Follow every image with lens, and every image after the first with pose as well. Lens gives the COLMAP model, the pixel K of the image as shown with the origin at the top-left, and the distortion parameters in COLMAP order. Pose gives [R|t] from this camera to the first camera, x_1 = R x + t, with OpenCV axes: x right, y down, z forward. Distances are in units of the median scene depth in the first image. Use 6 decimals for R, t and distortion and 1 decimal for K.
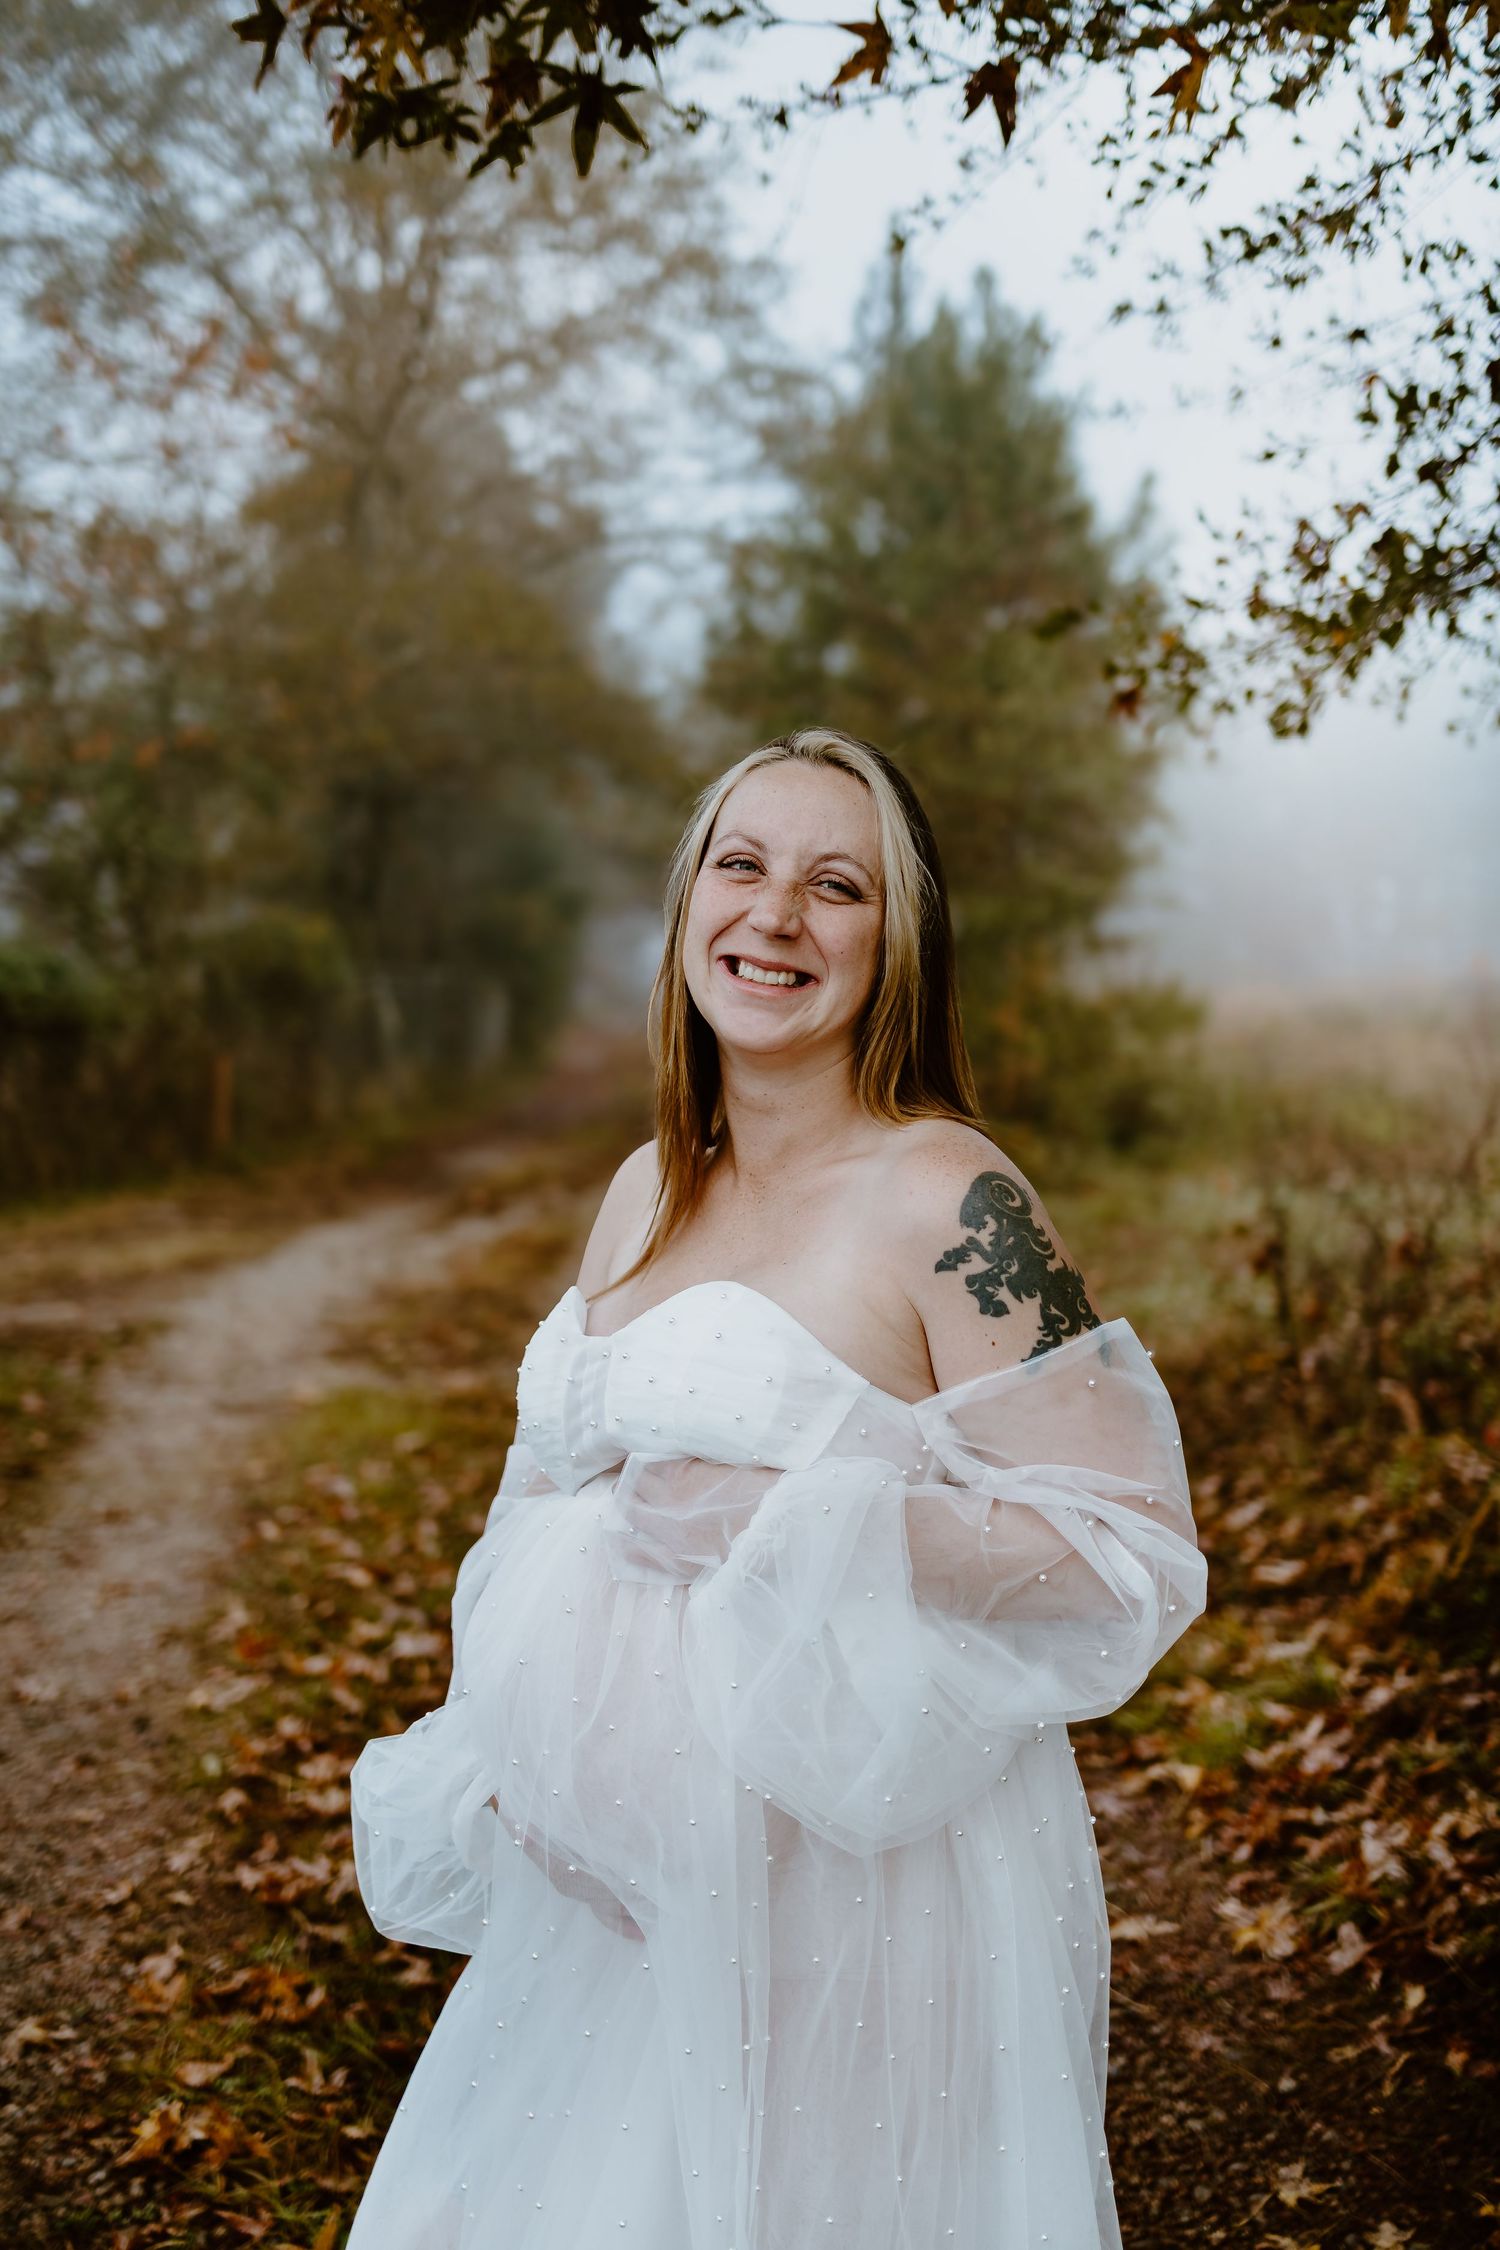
lens RADIAL K [[2774.7, 0, 750.0], [0, 2774.7, 1125.0], [0, 0, 1]] dist [0.005961, 0.008668]
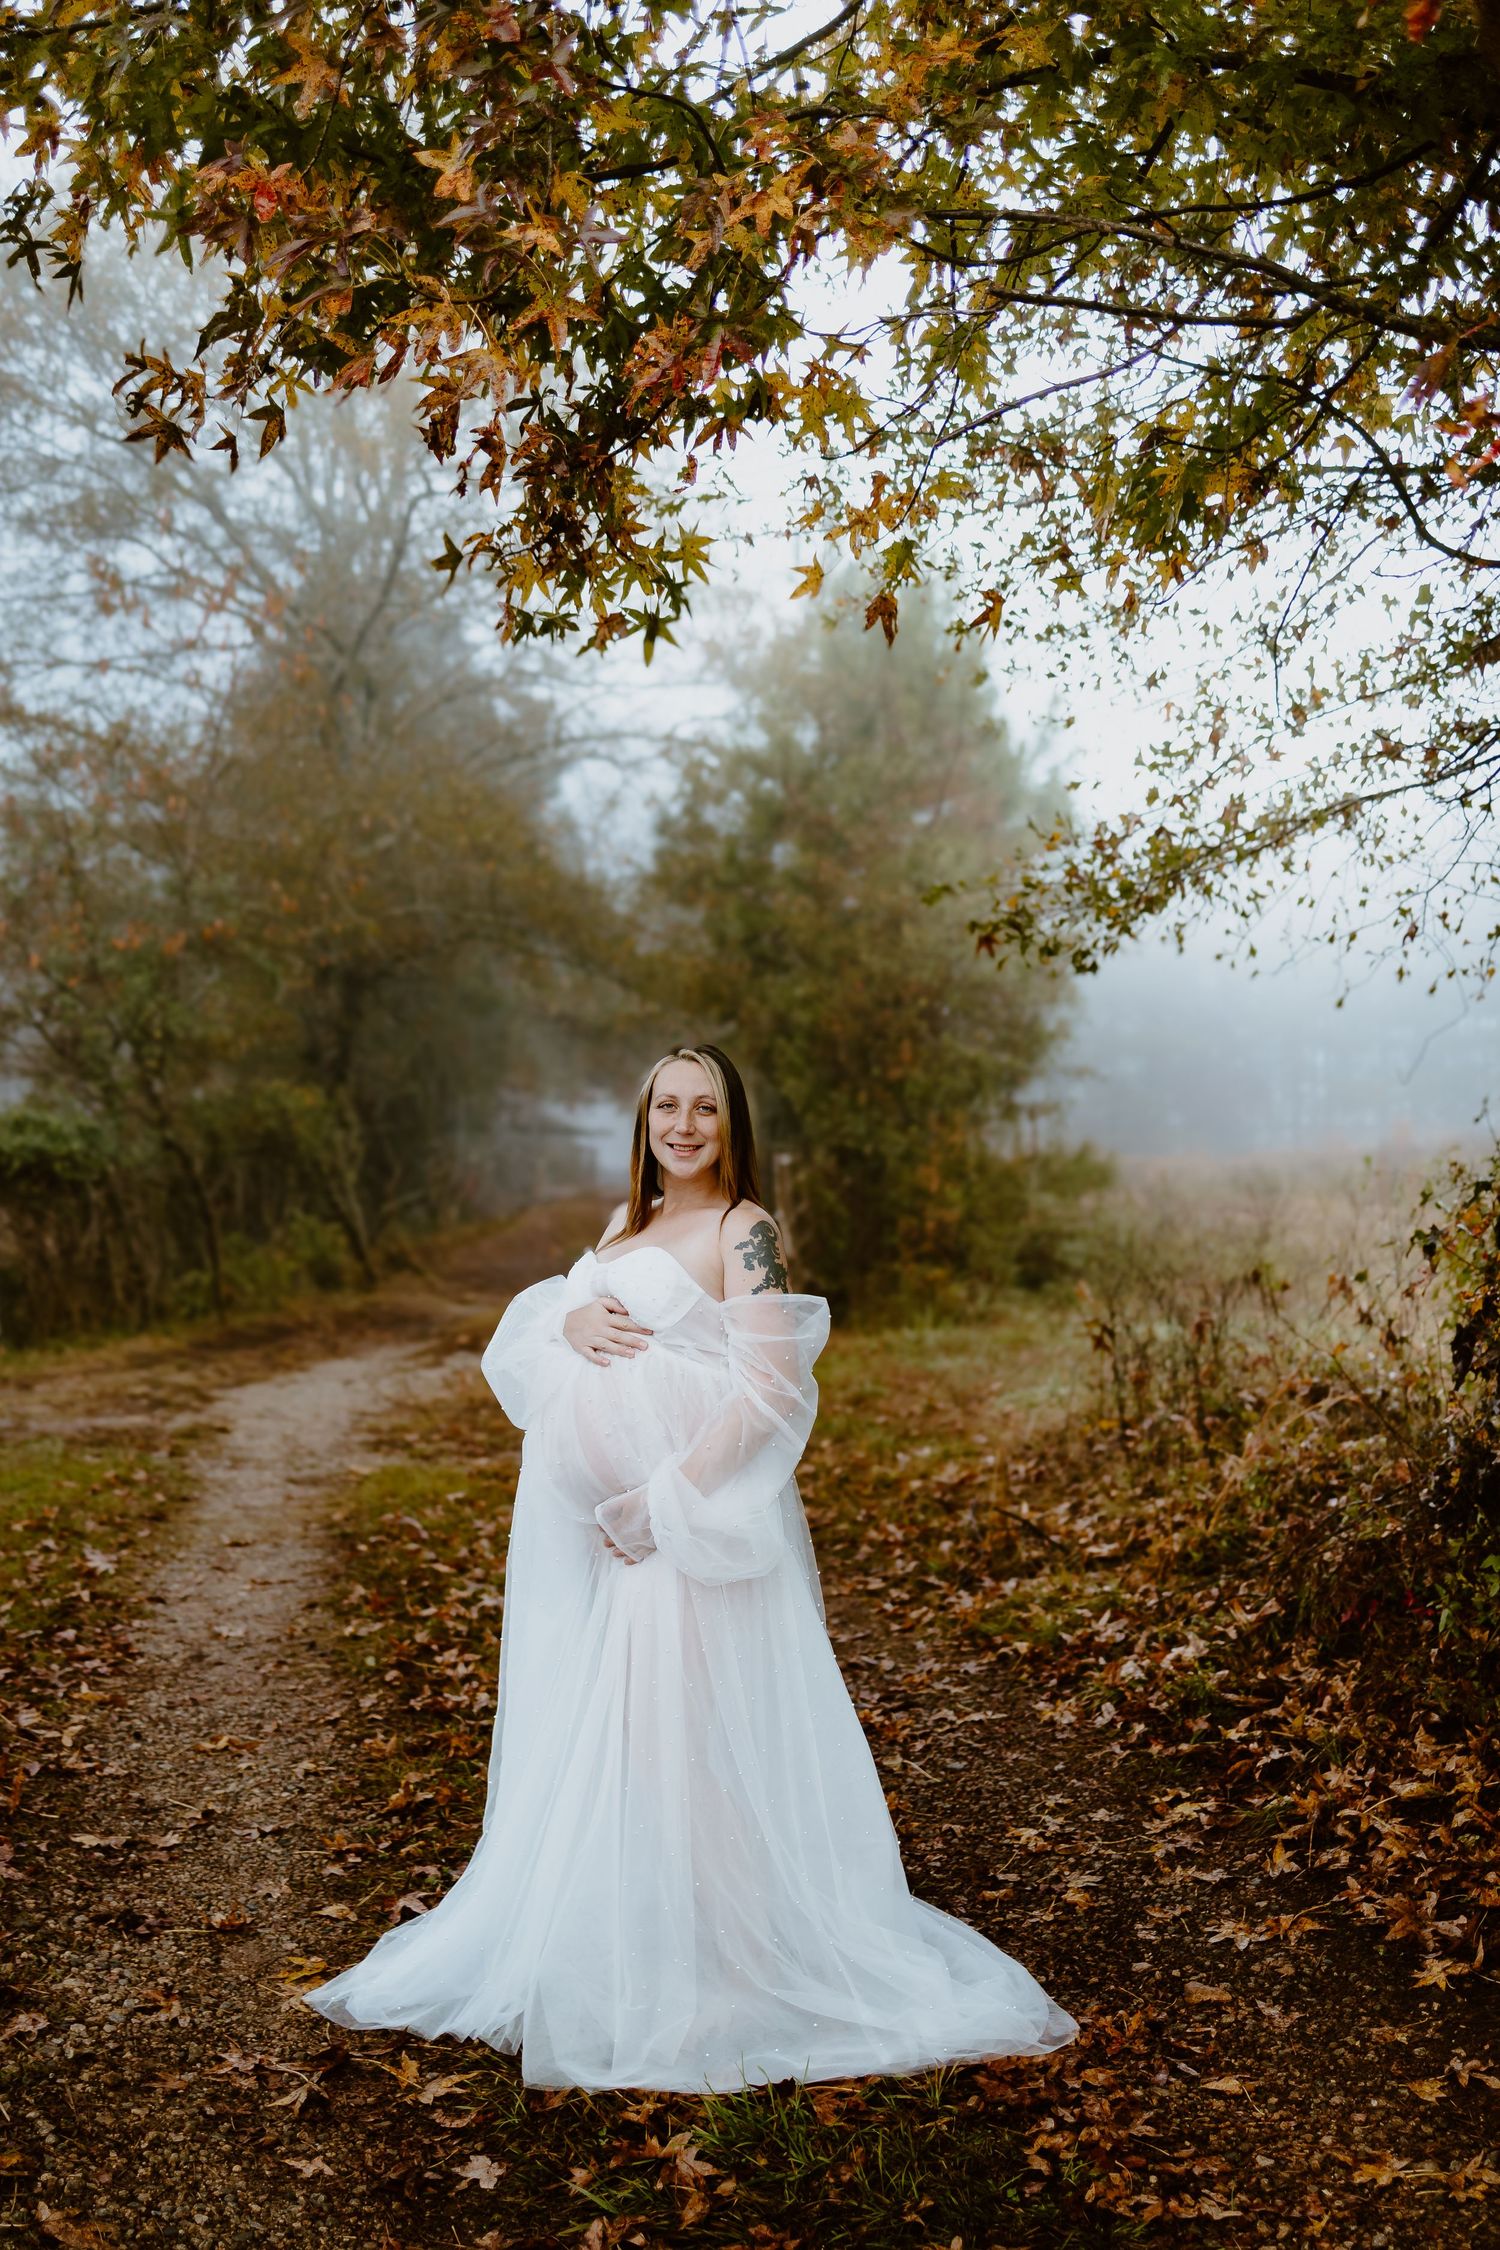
lens RADIAL K [[2938.7, 0, 744.1], [0, 2938.7, 1048.1], [0, 0, 1]] dist [0.002749, 0.007957]
pose [[0.999776, -0.000478, 0.021153, -0.011443], [0.002328, 0.996163, -0.087490, 0.017372], [-0.021030, 0.087520, 0.995941, -0.243585]]
